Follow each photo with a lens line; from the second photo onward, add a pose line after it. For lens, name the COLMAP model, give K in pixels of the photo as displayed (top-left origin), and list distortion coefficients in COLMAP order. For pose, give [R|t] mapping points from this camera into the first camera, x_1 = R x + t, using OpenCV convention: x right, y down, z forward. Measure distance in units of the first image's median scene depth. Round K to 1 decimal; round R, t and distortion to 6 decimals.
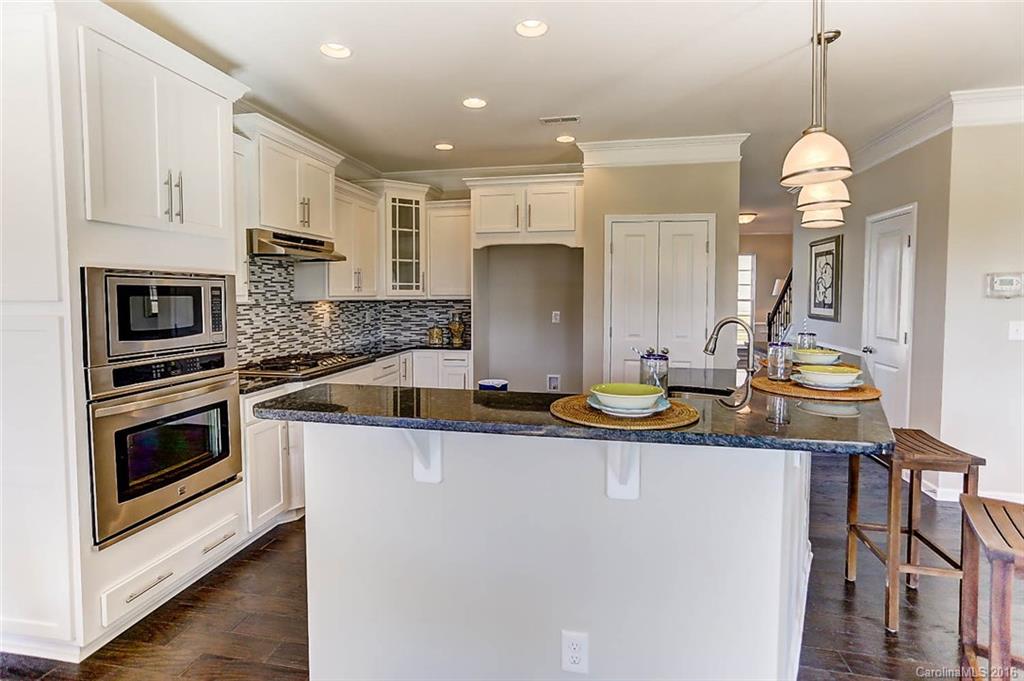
lens RADIAL K [[504.4, 0, 508.9], [0, 504.4, 316.0], [0, 0, 1]] dist [-0.061647, 0.038185]
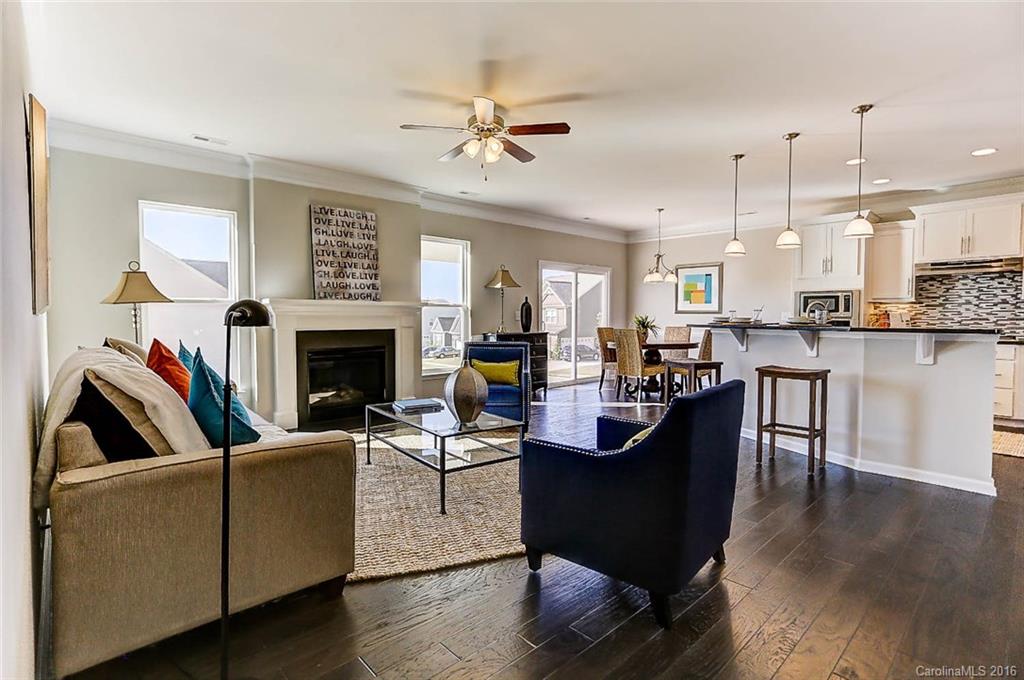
lens RADIAL K [[493.0, 0, 513.9], [0, 493.0, 333.5], [0, 0, 1]] dist [-0.045342, 0.026172]
pose [[-0.581845, 0.030694, -0.812720, 1.463919], [-0.034049, 0.997492, 0.062049, 0.025752], [0.812586, 0.063775, -0.579341, 0.621534]]
